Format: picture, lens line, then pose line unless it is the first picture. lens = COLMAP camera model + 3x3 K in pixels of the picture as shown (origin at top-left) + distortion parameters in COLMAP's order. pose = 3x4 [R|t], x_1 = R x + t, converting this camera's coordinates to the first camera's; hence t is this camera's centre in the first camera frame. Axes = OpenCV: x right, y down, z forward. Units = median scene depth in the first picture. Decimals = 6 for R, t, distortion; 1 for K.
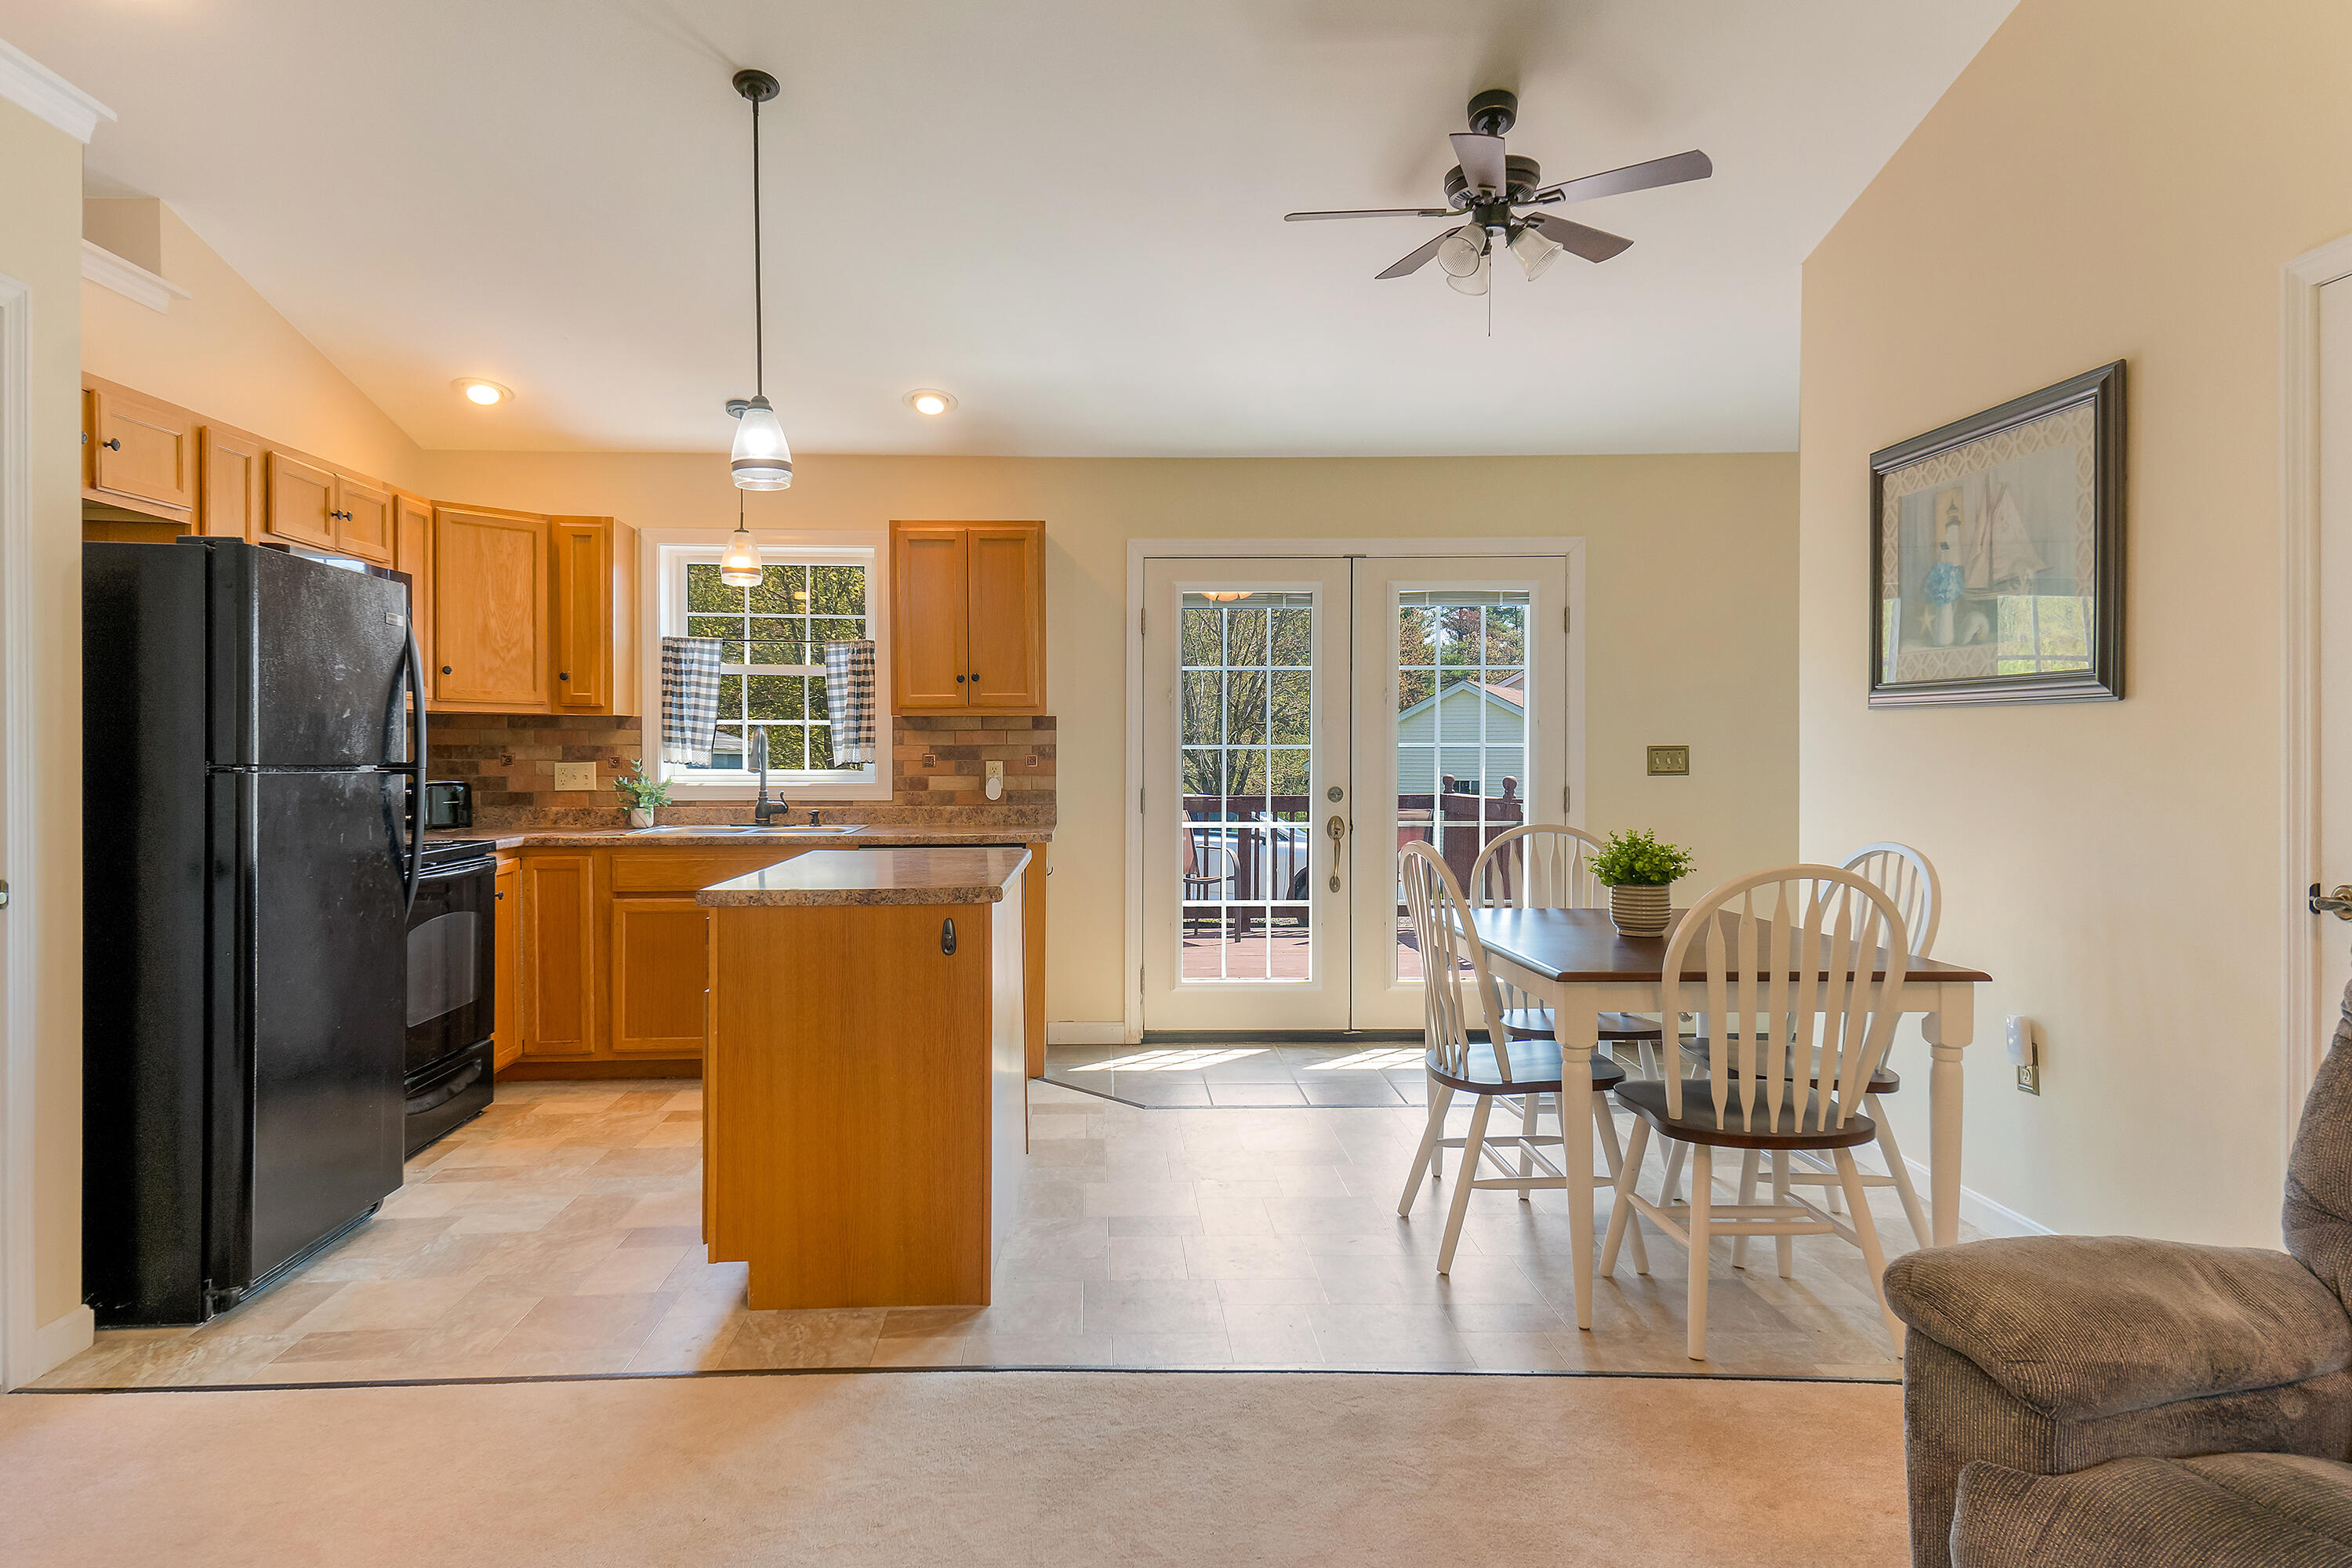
lens RADIAL K [[1463.7, 0, 1143.6], [0, 1463.7, 746.7], [0, 0, 1]] dist [0.113461, -0.053602]
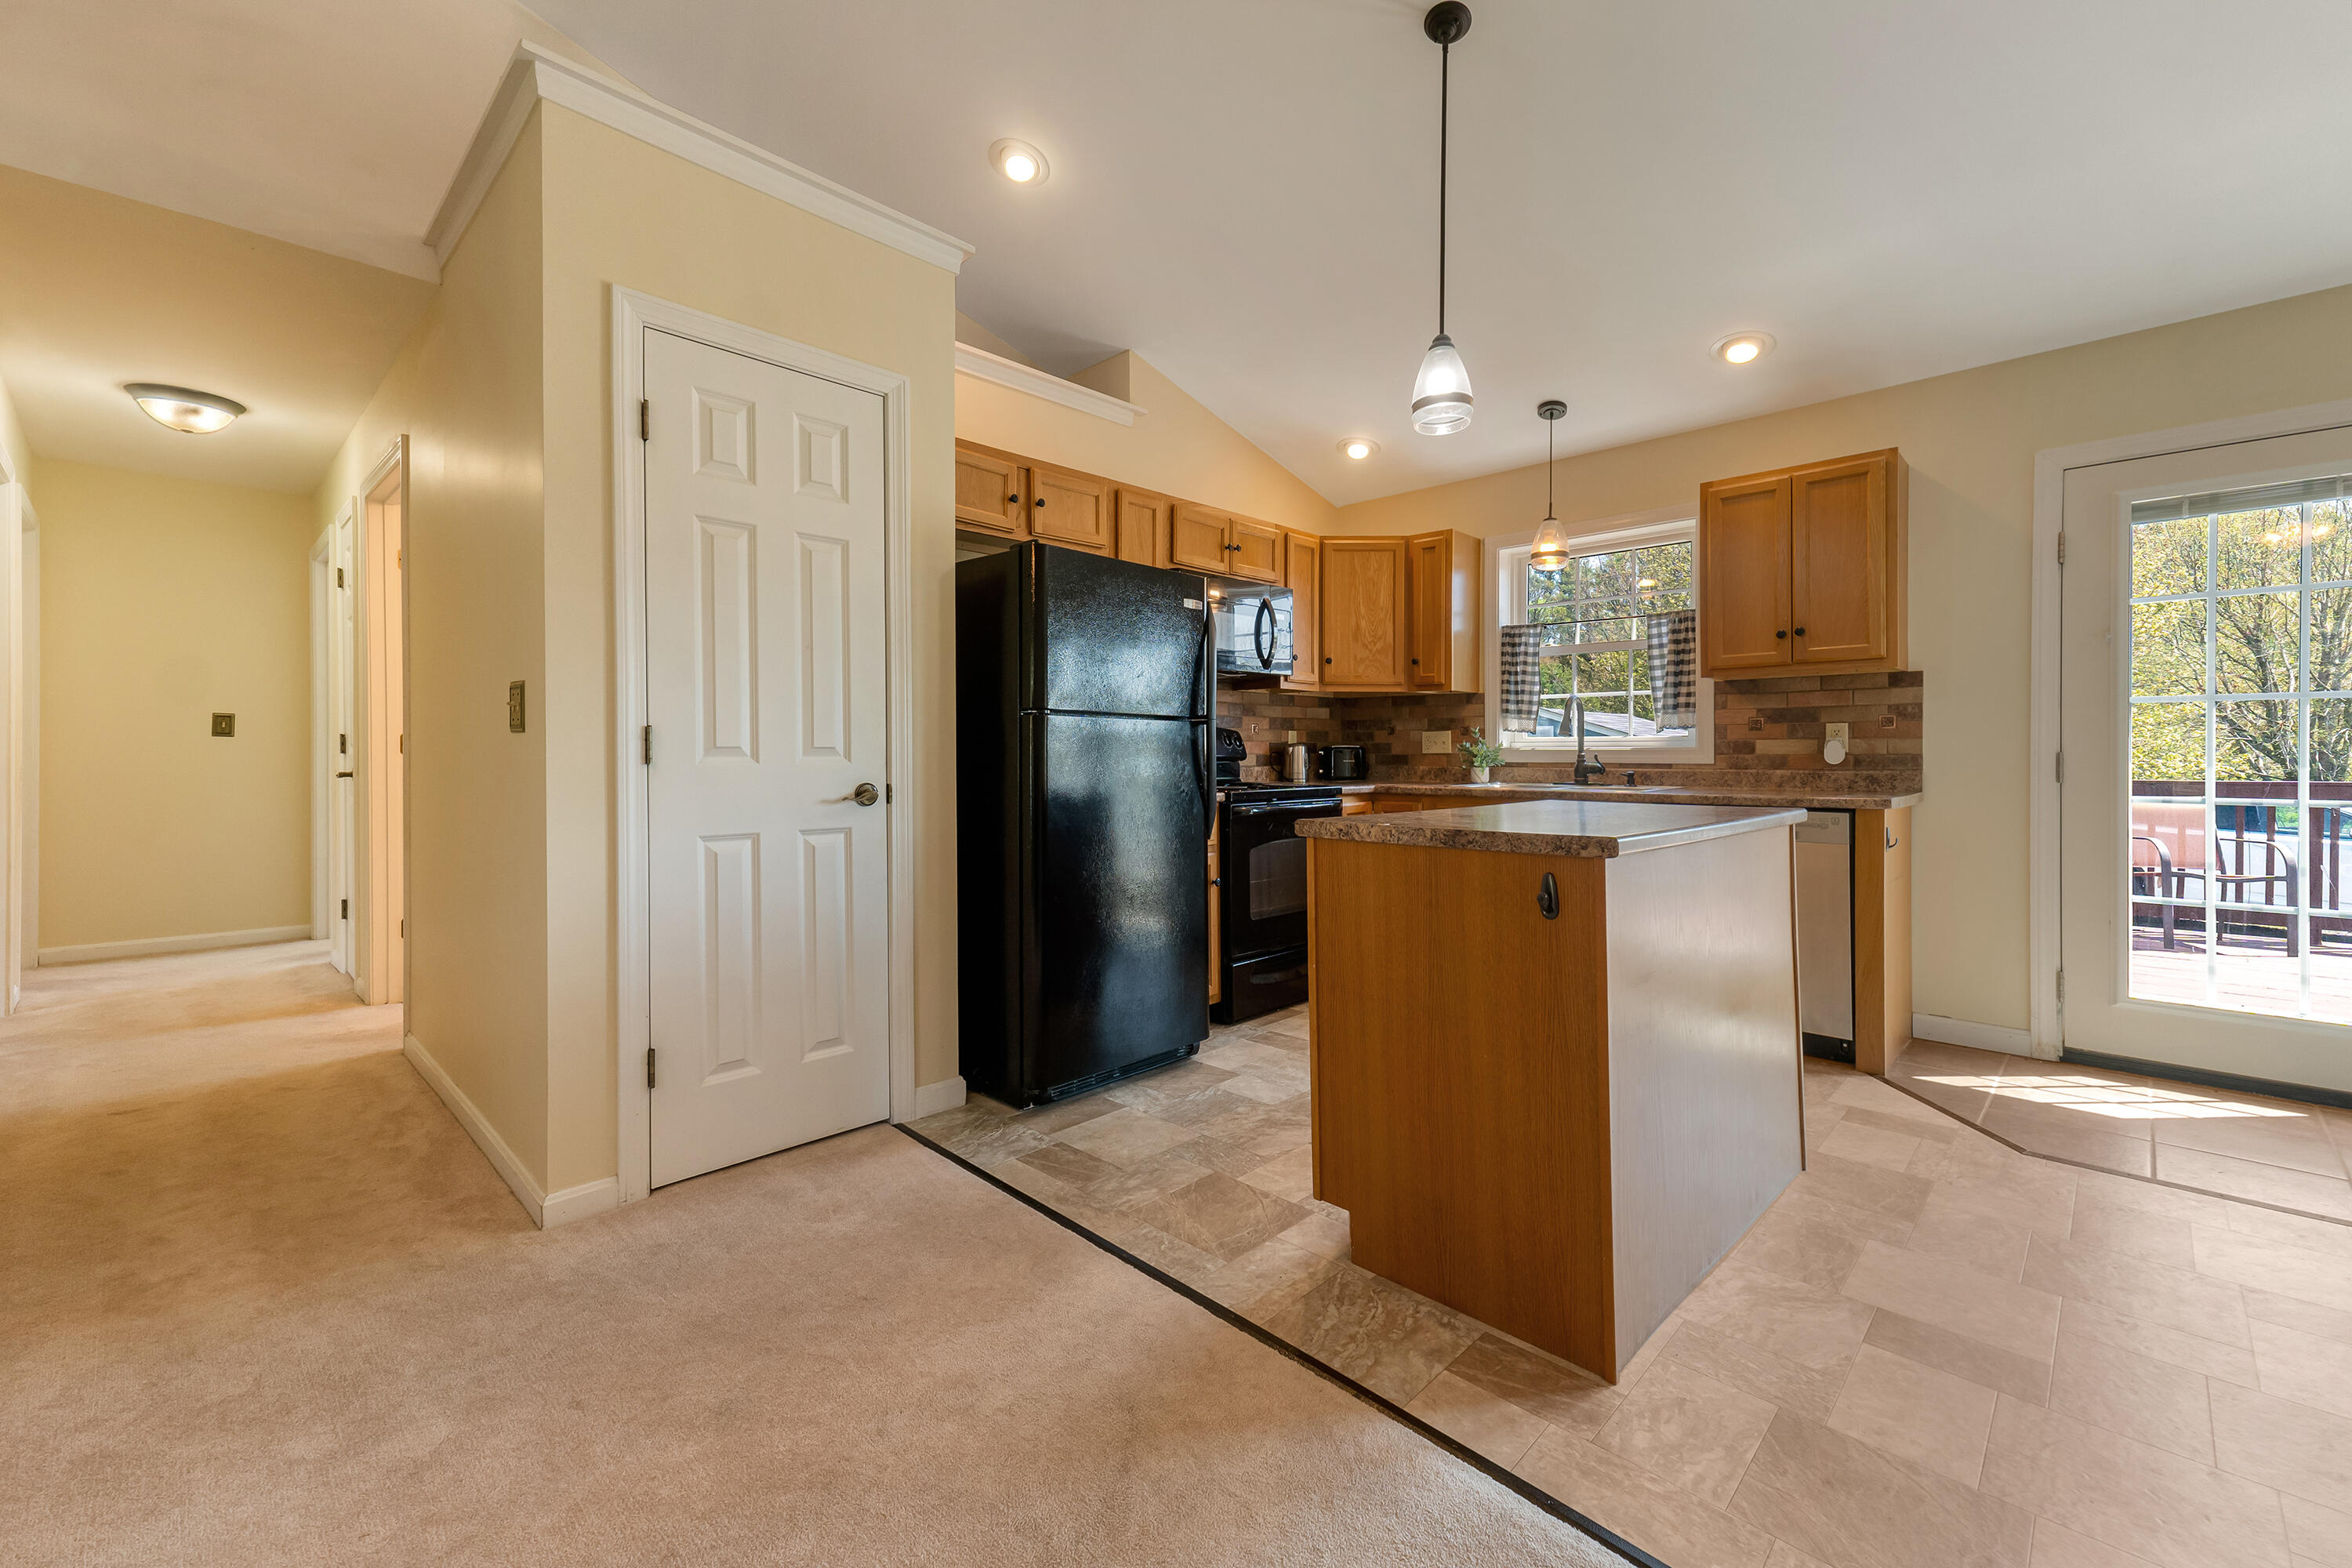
lens RADIAL K [[923.4, 0, 1190.2], [0, 923.4, 764.0], [0, 0, 1]] dist [0.017315, -0.000076]
pose [[0.677355, 0.005273, -0.735637, 0.065354], [0.001556, 0.999962, 0.008600, 0.035222], [0.735655, -0.006970, 0.677321, 0.342013]]
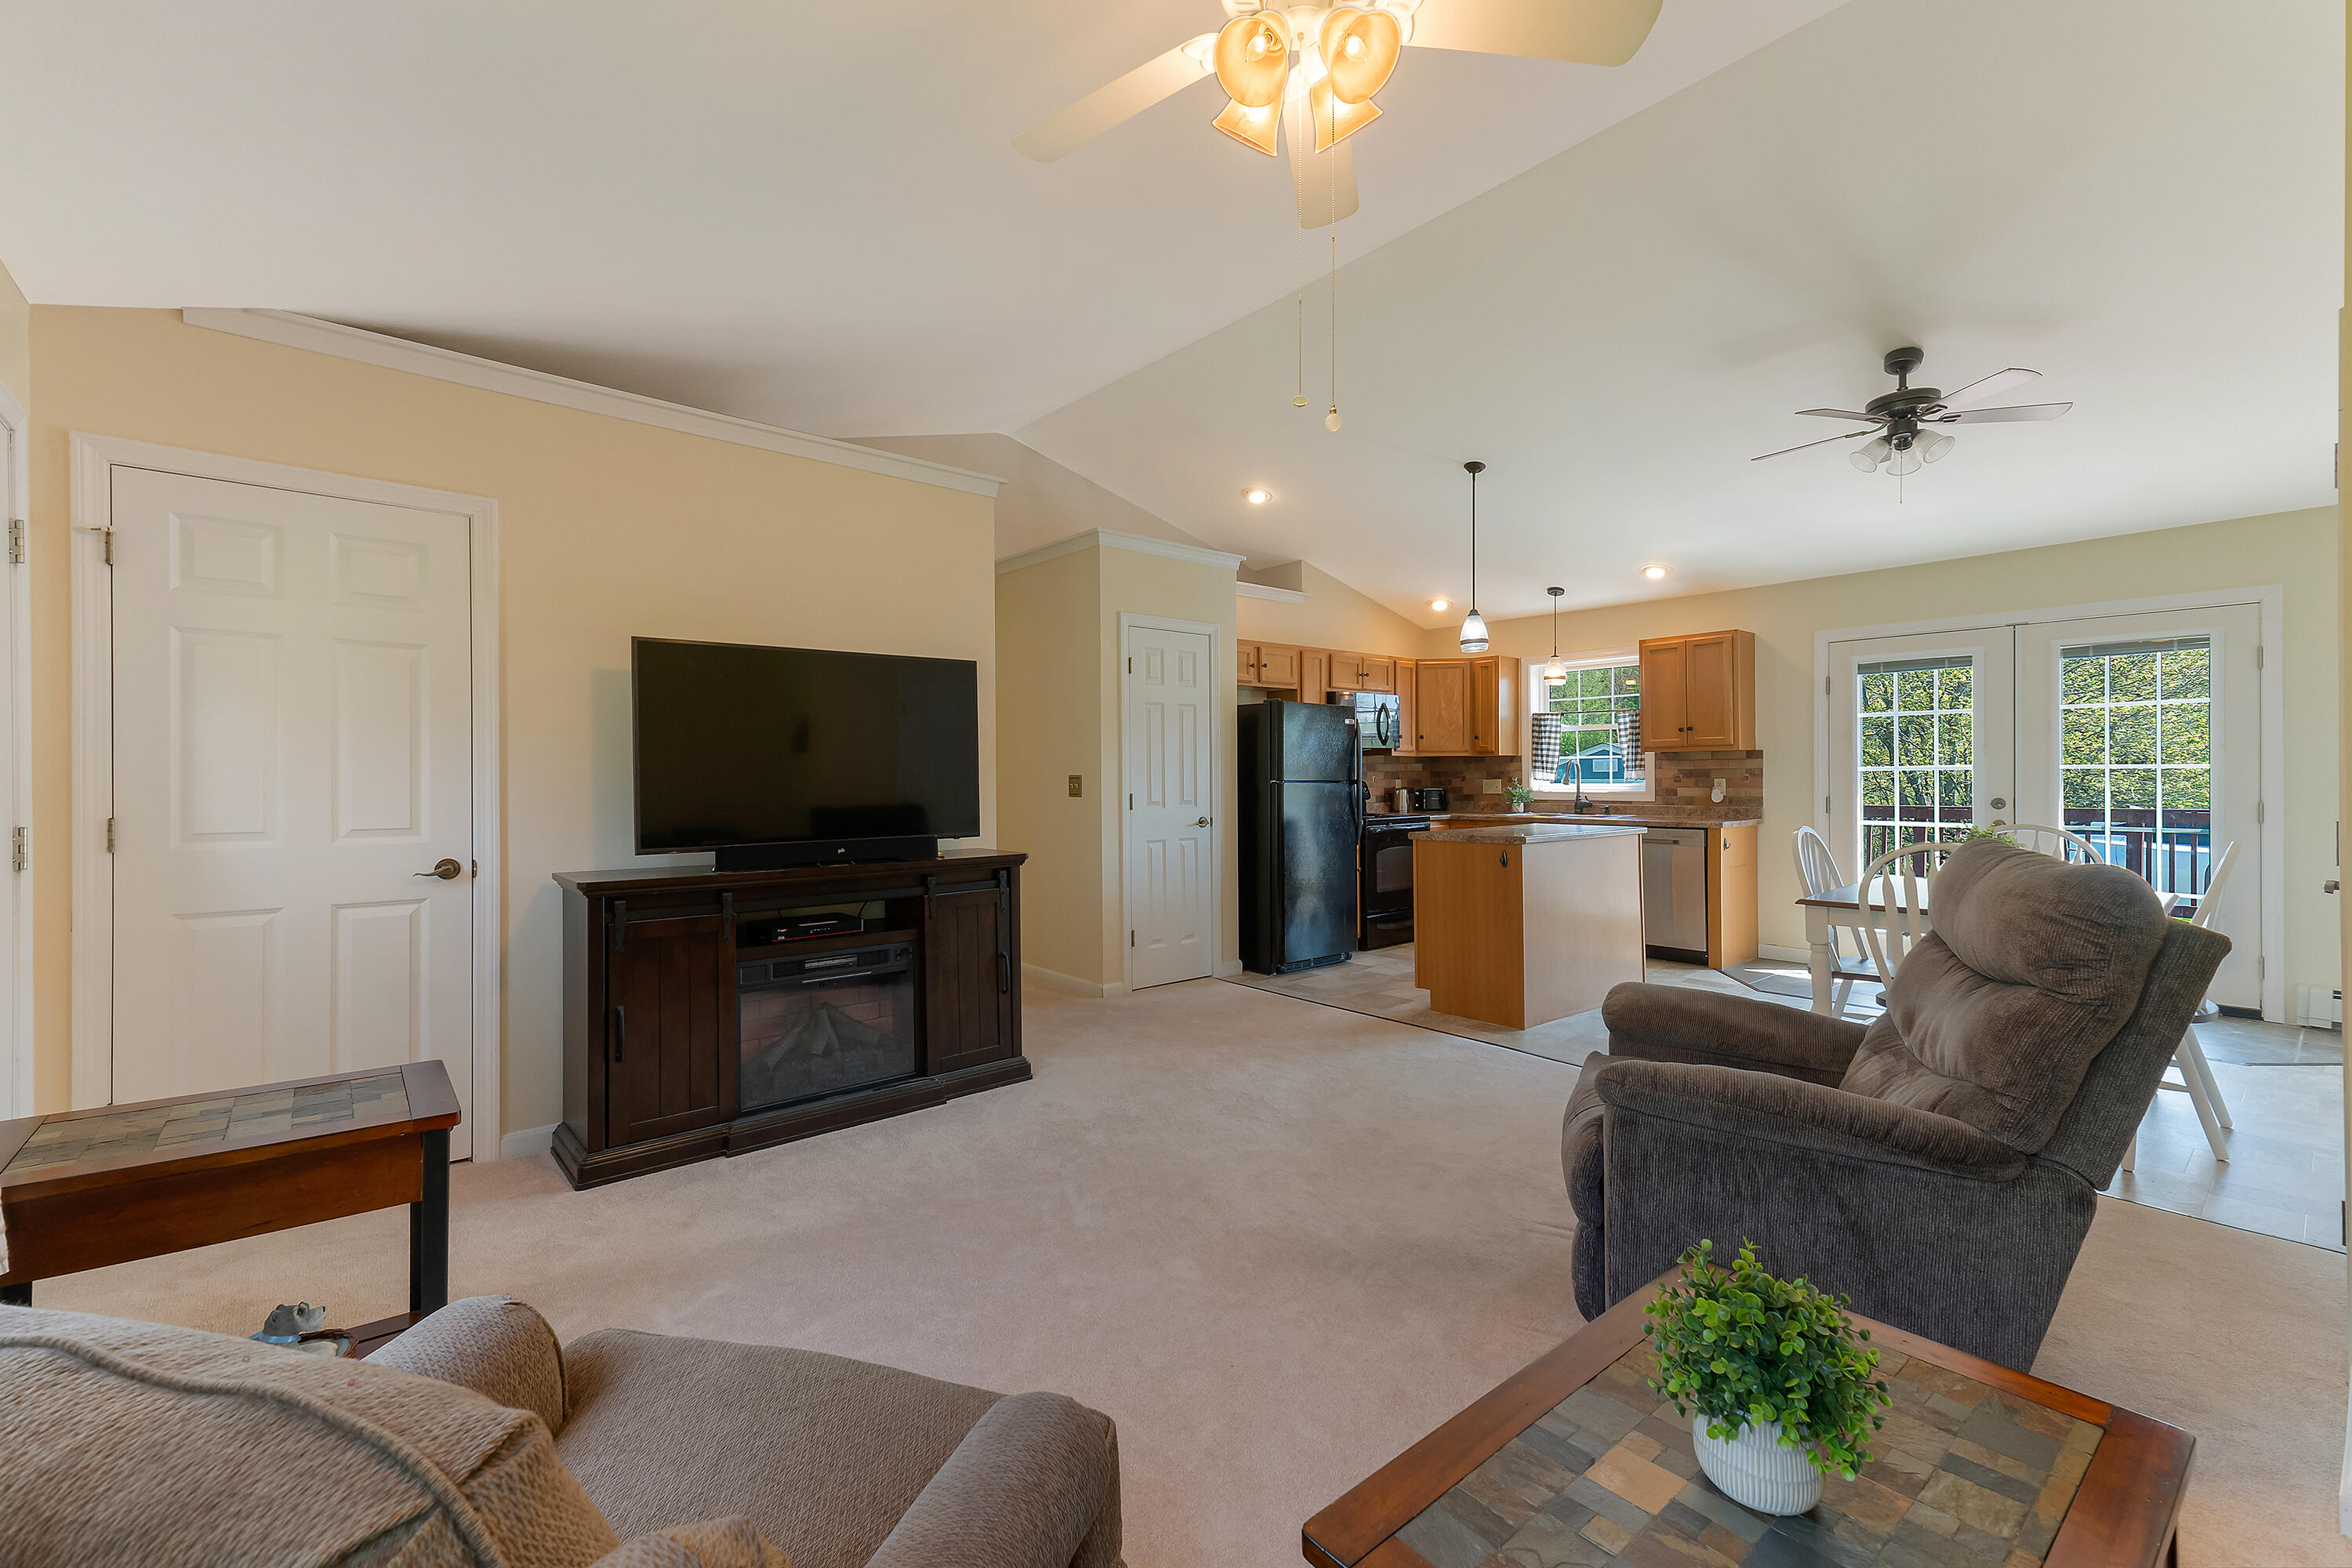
lens RADIAL K [[1031.7, 0, 1176.0], [0, 1031.7, 784.0], [0, 0, 1]] dist [-0.001650, -0.000063]
pose [[0.613162, 0.002628, -0.789953, 0.502135], [0.008387, 0.999916, 0.009836, -0.000472], [0.789913, -0.012656, 0.613089, -0.203142]]
